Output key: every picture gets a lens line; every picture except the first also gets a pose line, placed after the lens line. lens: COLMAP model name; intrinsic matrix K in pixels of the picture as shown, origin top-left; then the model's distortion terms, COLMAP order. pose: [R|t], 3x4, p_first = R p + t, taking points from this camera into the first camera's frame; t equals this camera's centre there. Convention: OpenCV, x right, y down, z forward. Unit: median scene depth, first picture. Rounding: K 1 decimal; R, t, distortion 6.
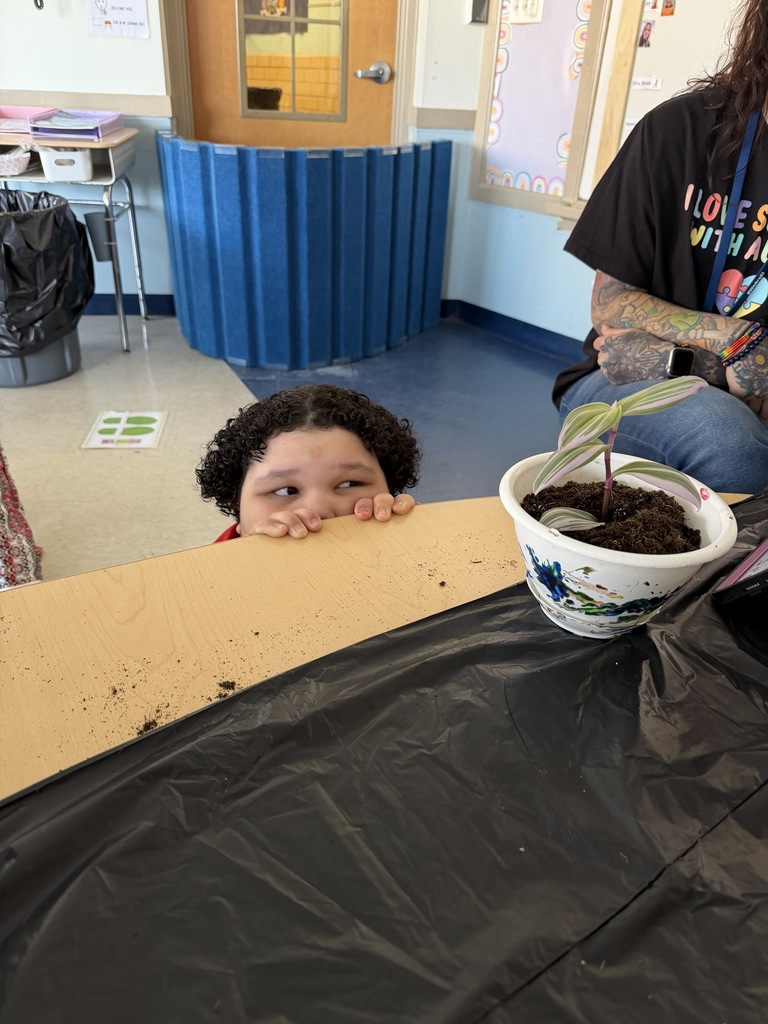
lens RADIAL K [[738.2, 0, 387.2], [0, 738.2, 515.3], [0, 0, 1]] dist [0.001549, -0.007194]
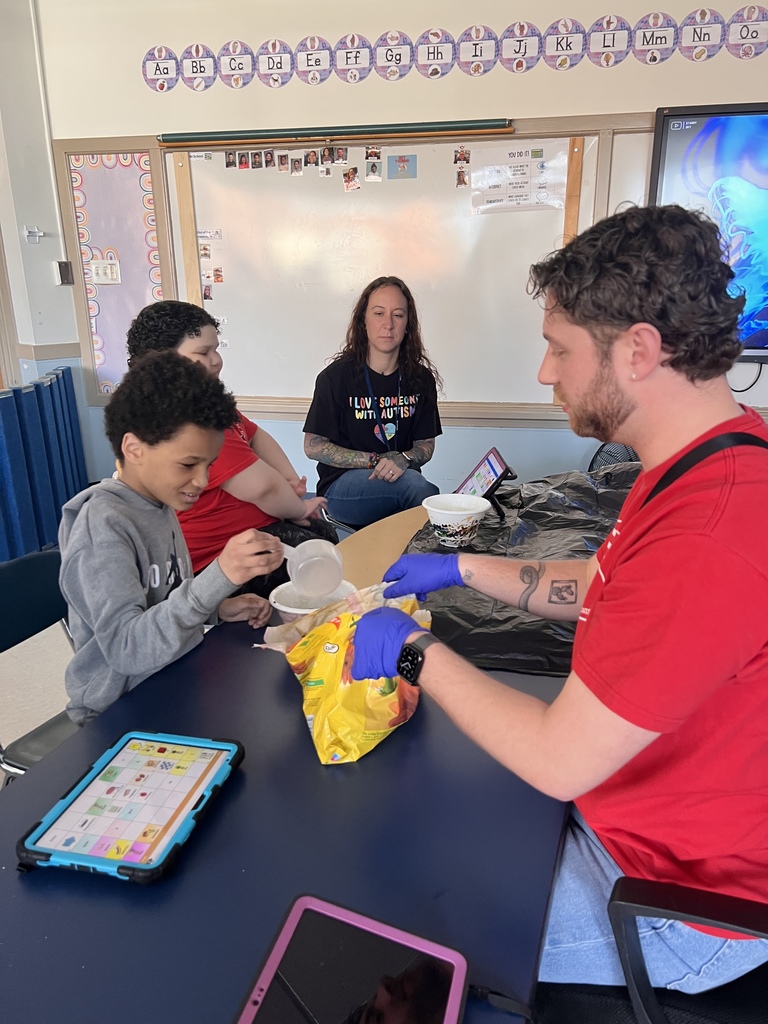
lens RADIAL K [[781.9, 0, 384.7], [0, 781.9, 514.3], [0, 0, 1]] dist [-0.008272, -0.002149]
pose [[0.766677, -0.235231, 0.597388, -0.391508], [0.356627, 0.929747, -0.091587, 0.053399], [-0.533876, 0.283263, 0.796705, -0.321486]]
